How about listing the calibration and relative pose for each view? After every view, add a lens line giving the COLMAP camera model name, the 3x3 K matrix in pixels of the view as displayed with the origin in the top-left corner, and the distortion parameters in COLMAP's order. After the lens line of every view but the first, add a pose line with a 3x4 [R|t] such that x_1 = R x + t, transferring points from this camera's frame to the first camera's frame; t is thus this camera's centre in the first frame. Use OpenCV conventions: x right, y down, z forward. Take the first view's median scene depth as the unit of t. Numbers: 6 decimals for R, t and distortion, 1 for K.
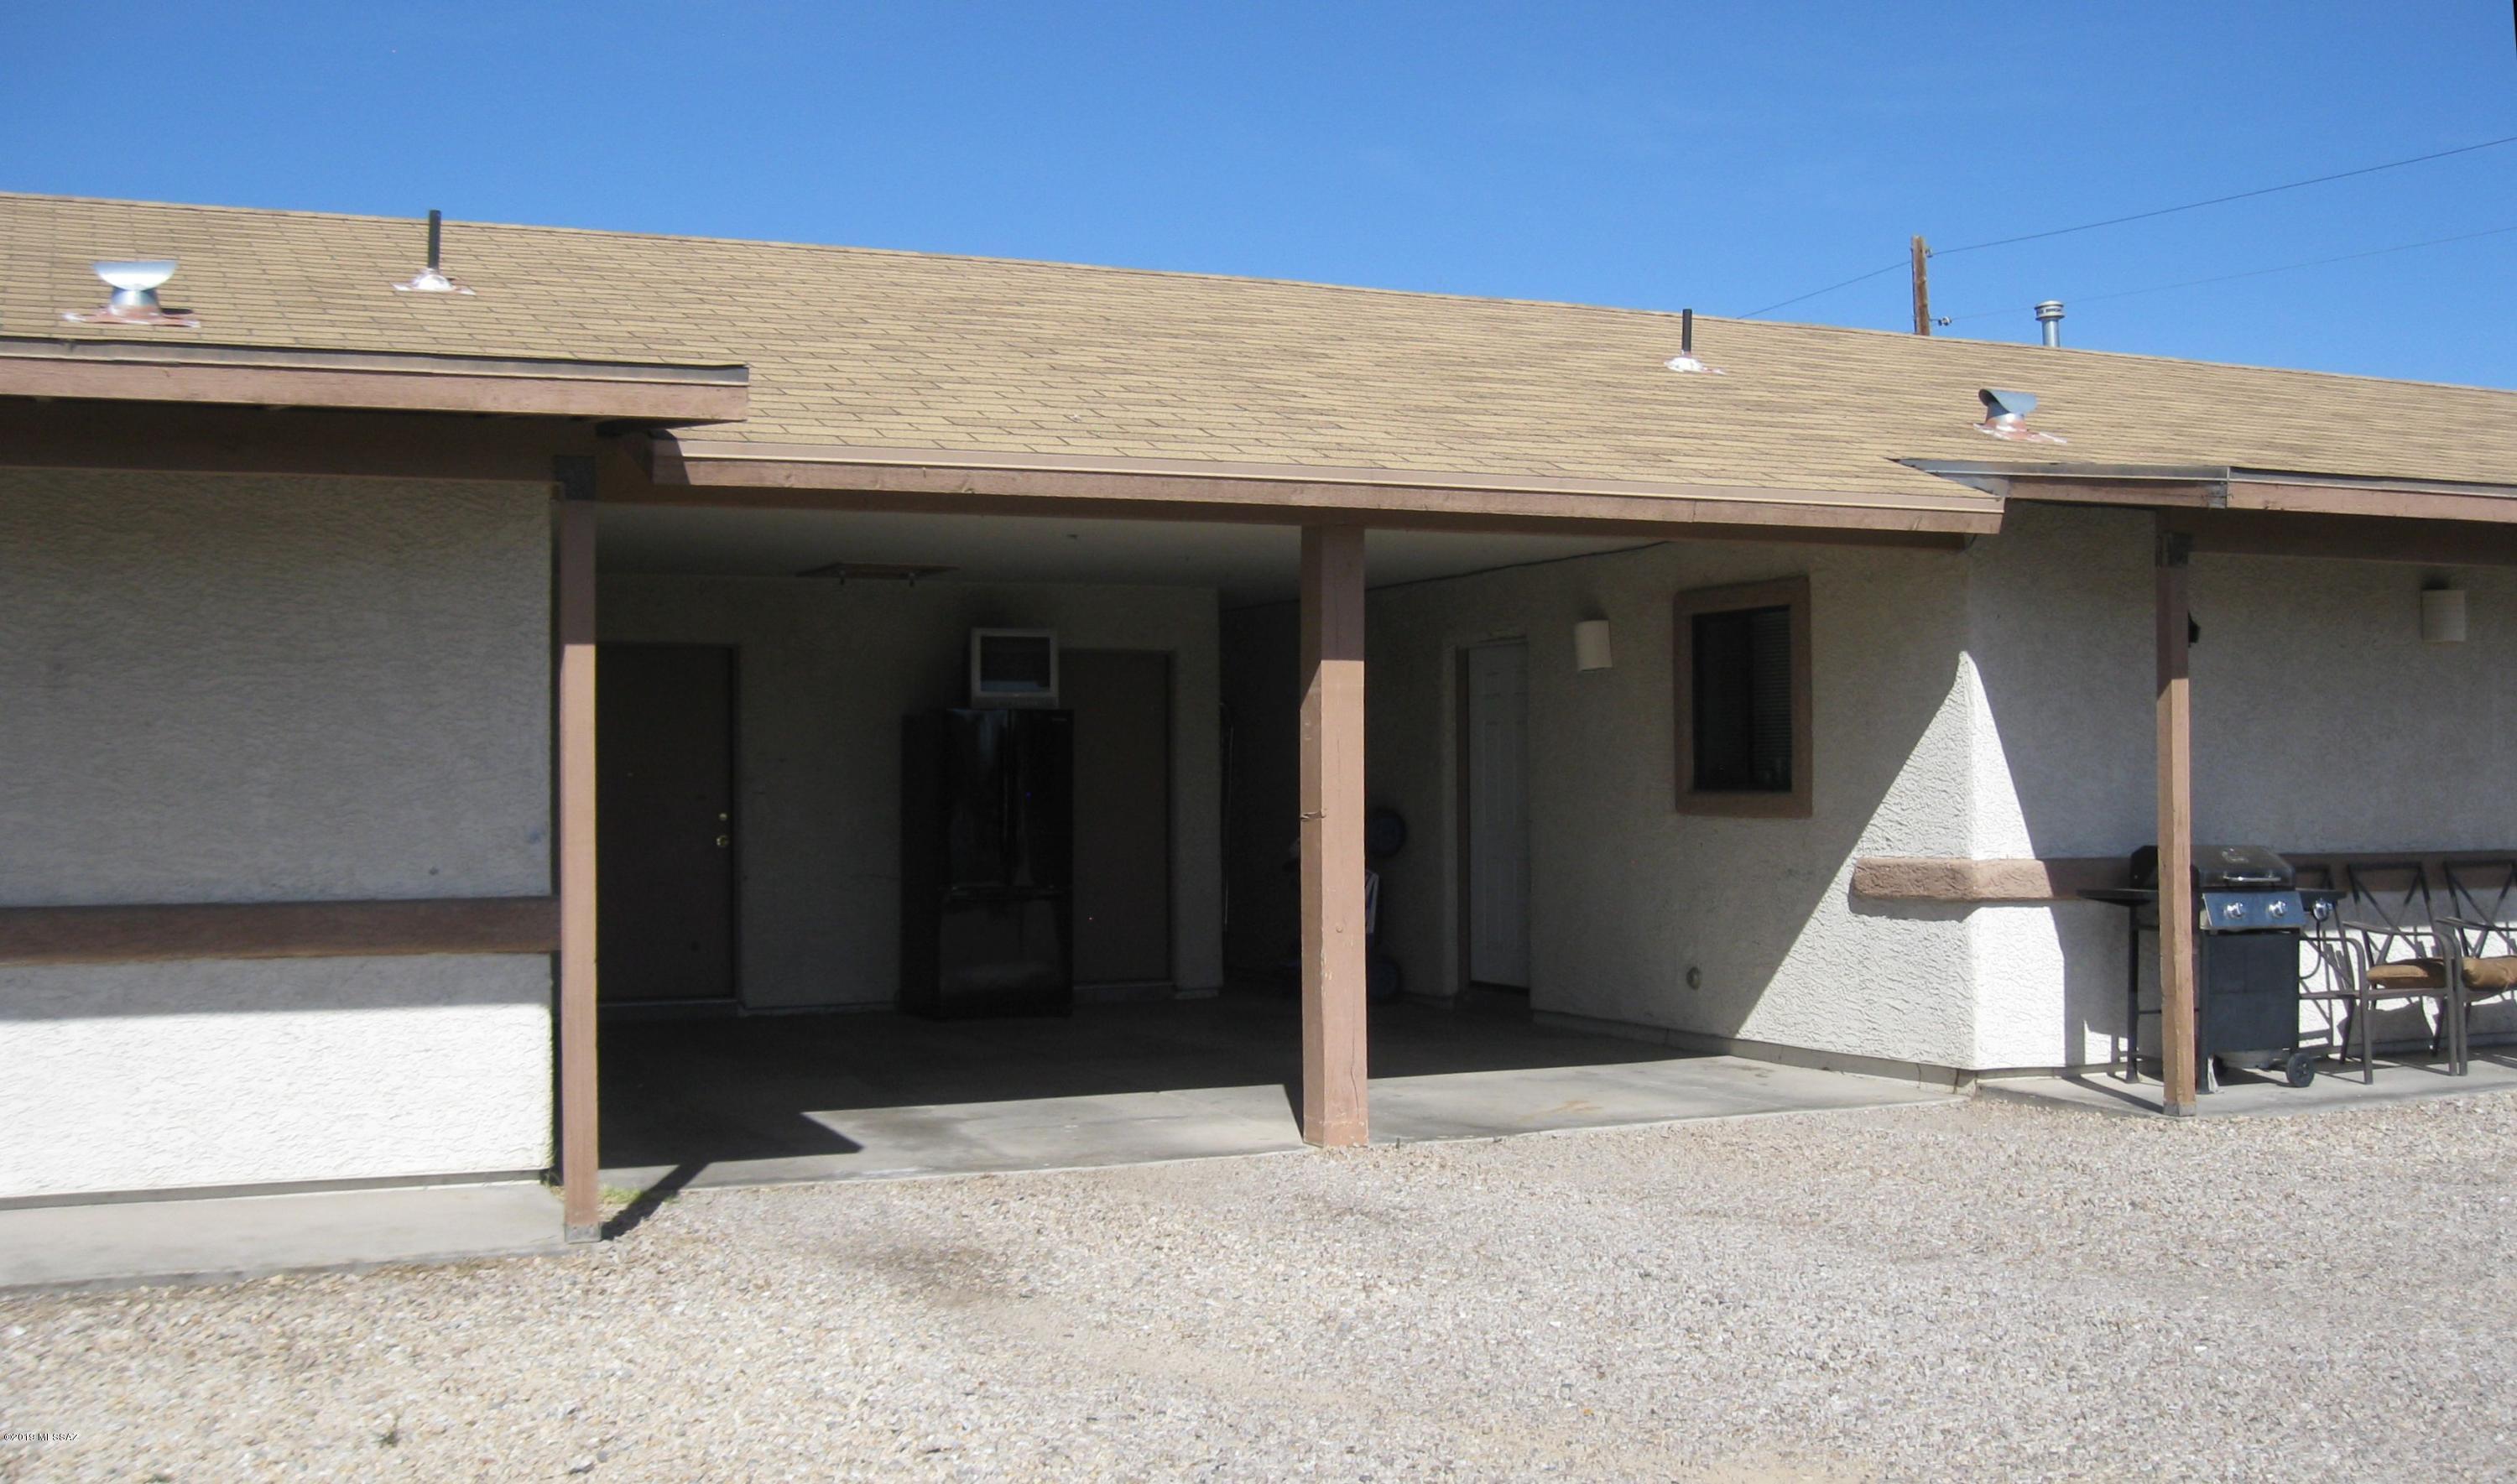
lens RADIAL K [[2695.3, 0, 1258.5], [0, 2695.3, 742.0], [0, 0, 1]] dist [-0.084546, 0.004382]
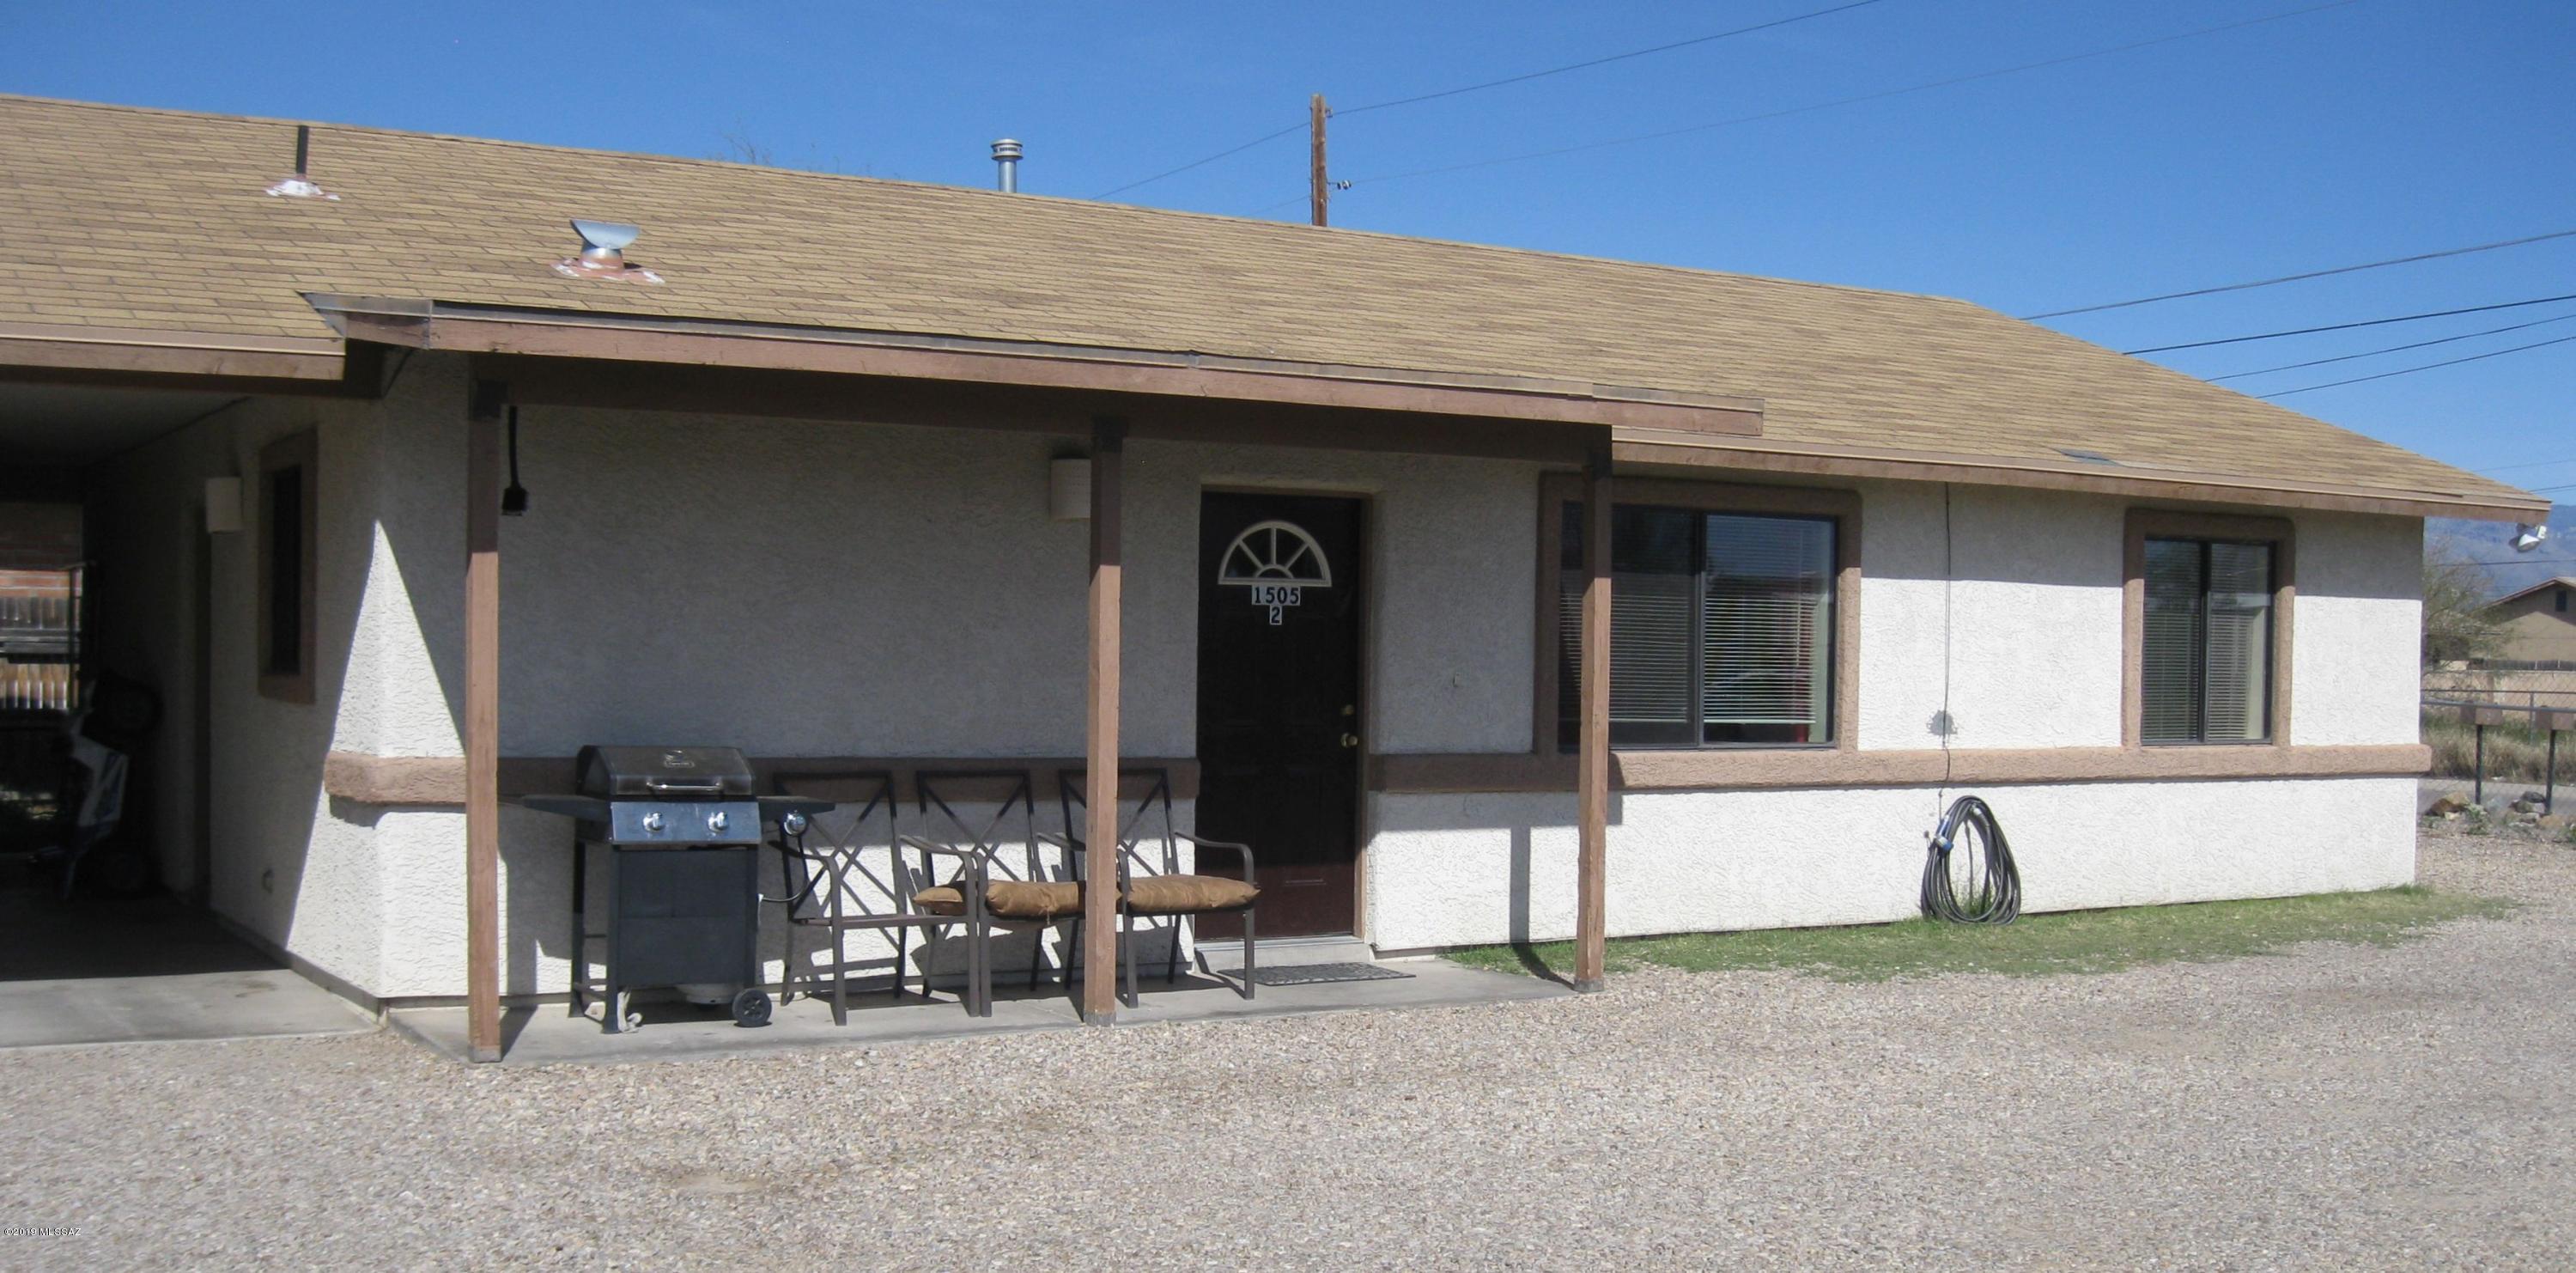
lens RADIAL K [[2755.0, 0, 1282.6], [0, 2755.0, 766.7], [0, 0, 1]] dist [-0.169130, -0.001684]
pose [[0.992746, 0.017787, 0.118909, 0.443846], [-0.024253, 0.998292, 0.053153, -0.006483], [-0.117760, -0.055651, 0.991481, 0.094316]]
